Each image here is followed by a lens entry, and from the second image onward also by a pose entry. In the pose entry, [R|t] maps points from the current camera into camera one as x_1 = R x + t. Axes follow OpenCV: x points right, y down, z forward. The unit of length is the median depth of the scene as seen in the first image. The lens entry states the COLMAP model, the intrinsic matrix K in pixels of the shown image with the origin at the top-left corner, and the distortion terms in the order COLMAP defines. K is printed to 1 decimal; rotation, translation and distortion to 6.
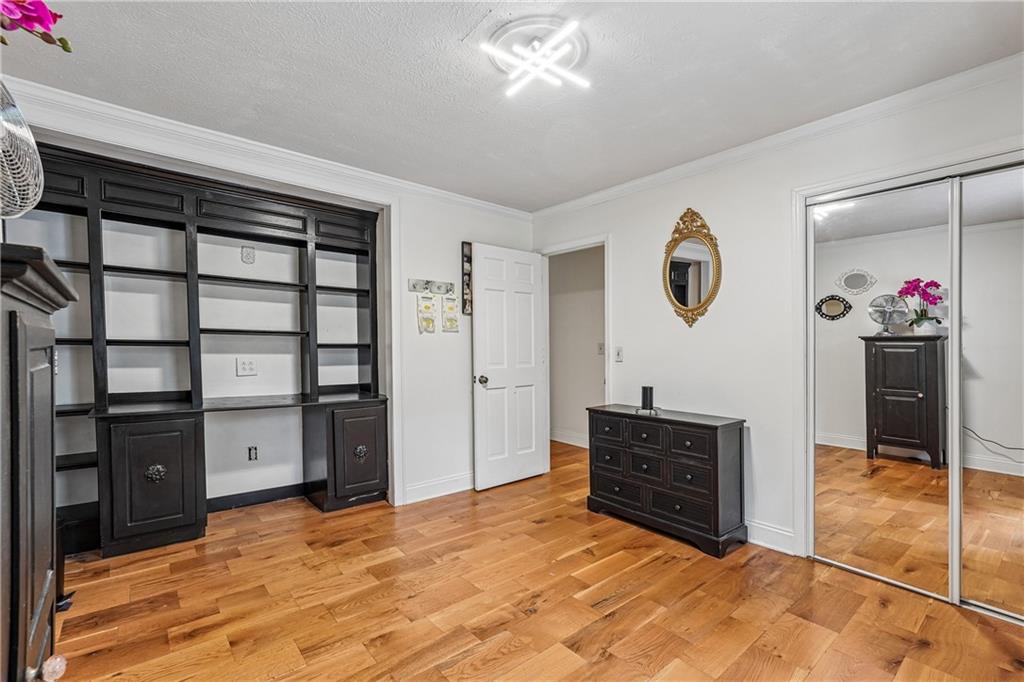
lens RADIAL K [[453.0, 0, 515.8], [0, 453.0, 347.9], [0, 0, 1]] dist [-0.014309, 0.009449]
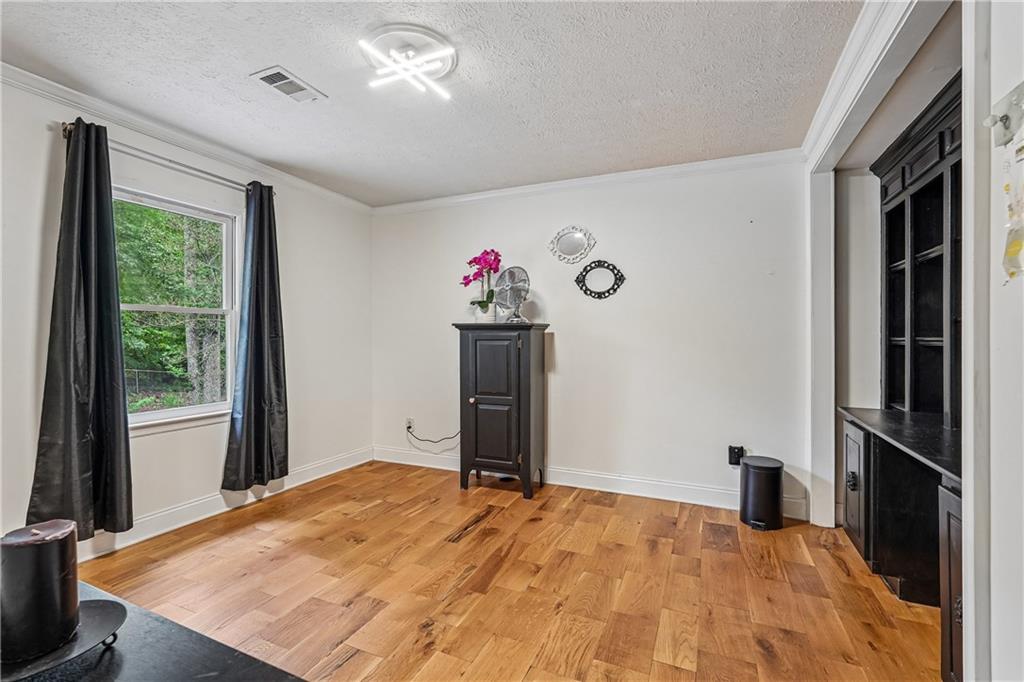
lens RADIAL K [[453.0, 0, 515.8], [0, 453.0, 347.9], [0, 0, 1]] dist [-0.014309, 0.009449]
pose [[-0.901228, 0.004923, -0.433317, 0.260941], [-0.001839, 0.999883, 0.015185, 0.003523], [0.433341, 0.014482, -0.901114, 1.888396]]
